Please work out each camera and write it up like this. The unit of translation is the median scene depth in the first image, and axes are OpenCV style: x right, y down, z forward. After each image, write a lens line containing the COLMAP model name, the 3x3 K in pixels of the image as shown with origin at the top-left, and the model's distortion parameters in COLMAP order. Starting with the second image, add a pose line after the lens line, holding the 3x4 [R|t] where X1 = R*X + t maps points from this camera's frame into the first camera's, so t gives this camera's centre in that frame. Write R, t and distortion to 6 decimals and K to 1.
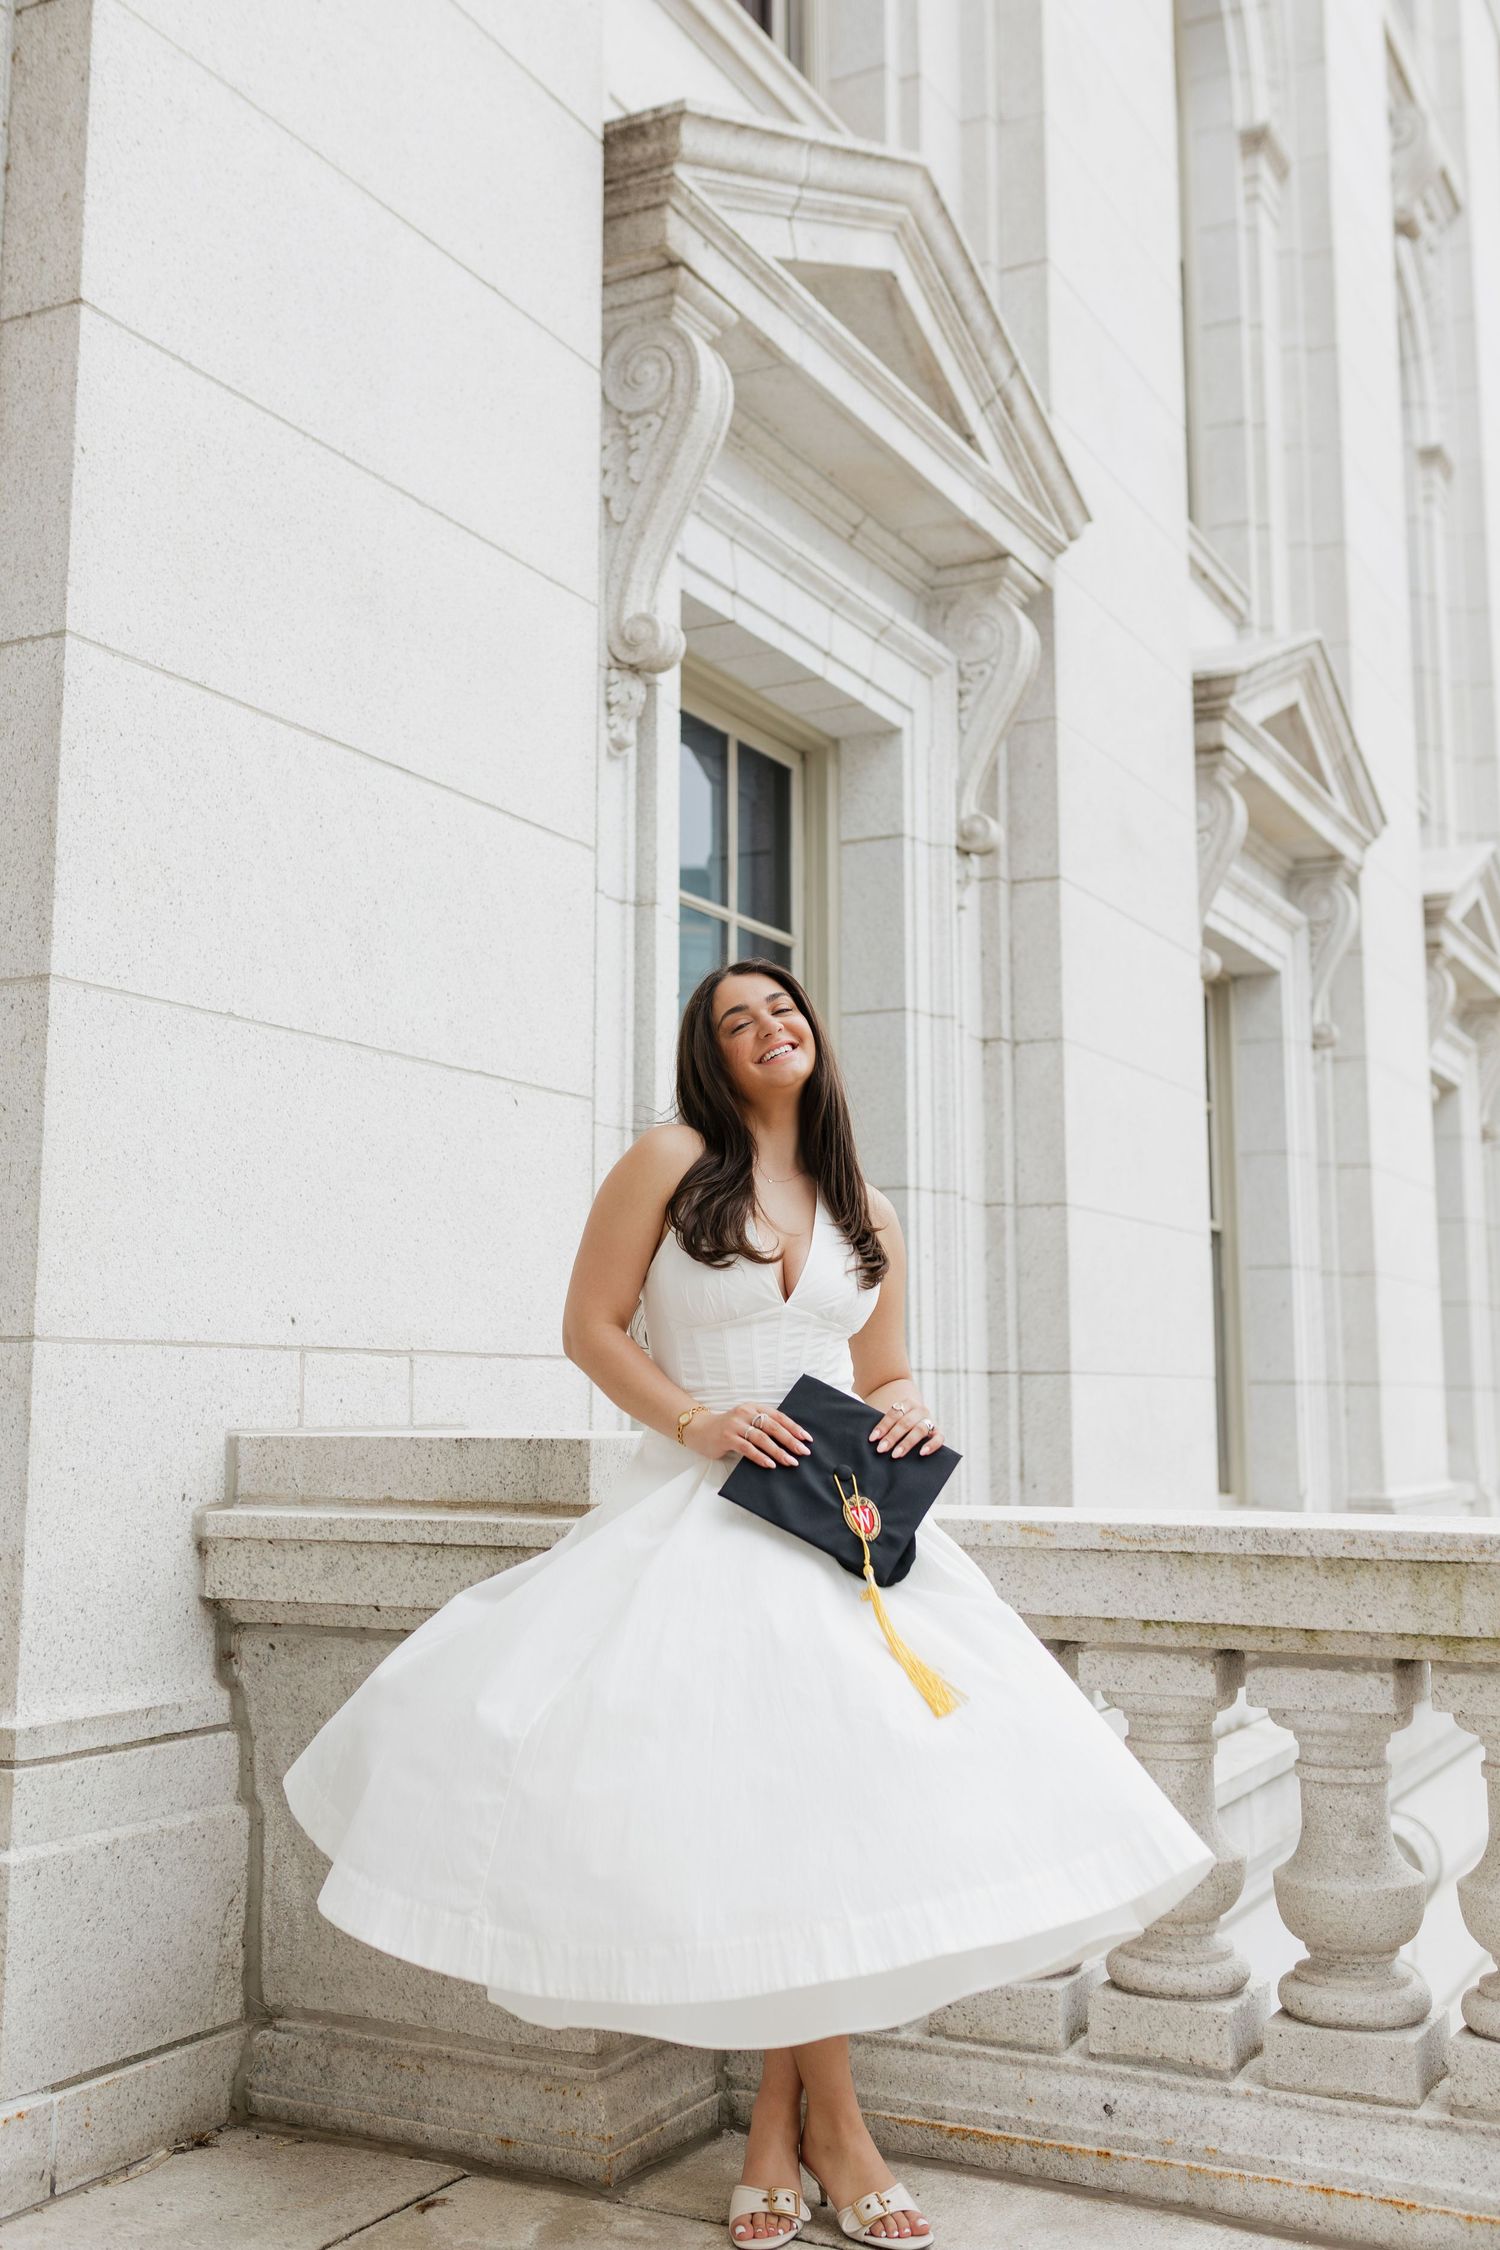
lens RADIAL K [[2294.5, 0, 750.0], [0, 2294.5, 1125.0], [0, 0, 1]] dist [-0.005483, -0.005533]
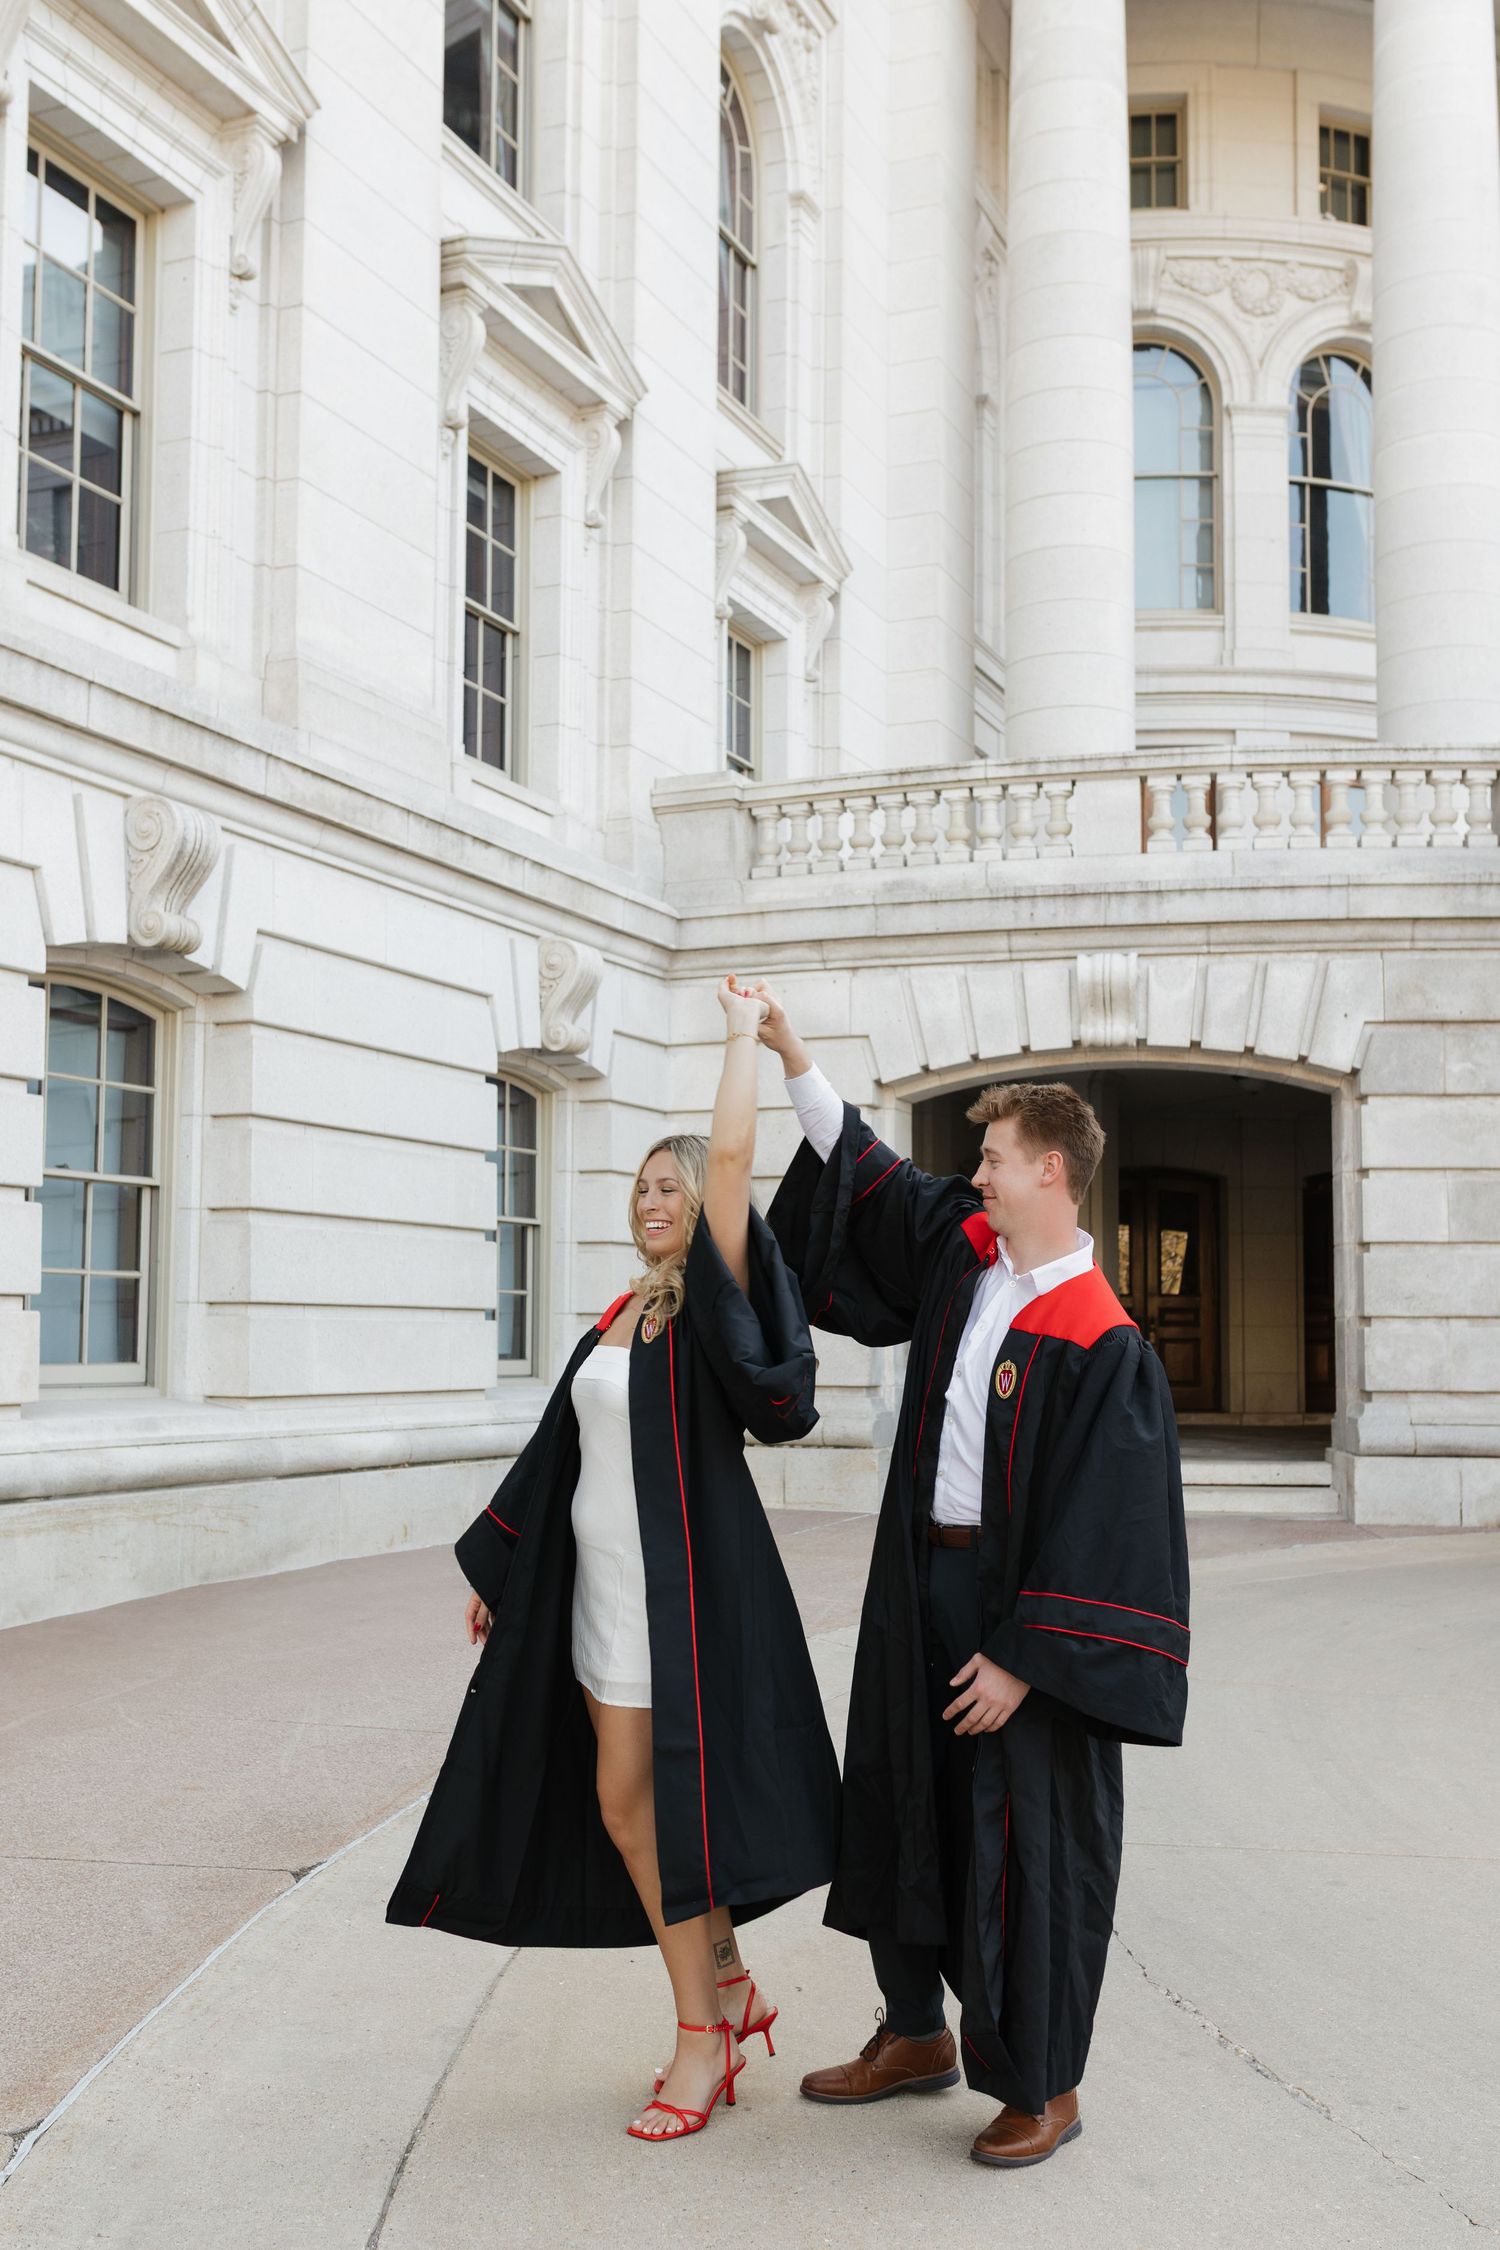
lens RADIAL K [[2294.5, 0, 750.0], [0, 2294.5, 1125.0], [0, 0, 1]] dist [-0.005483, -0.005533]
pose [[0.997012, 0.005455, 0.077056, 0.091086], [-0.007456, 0.999642, 0.025701, 0.509712], [-0.076889, -0.026199, 0.996695, -1.636580]]
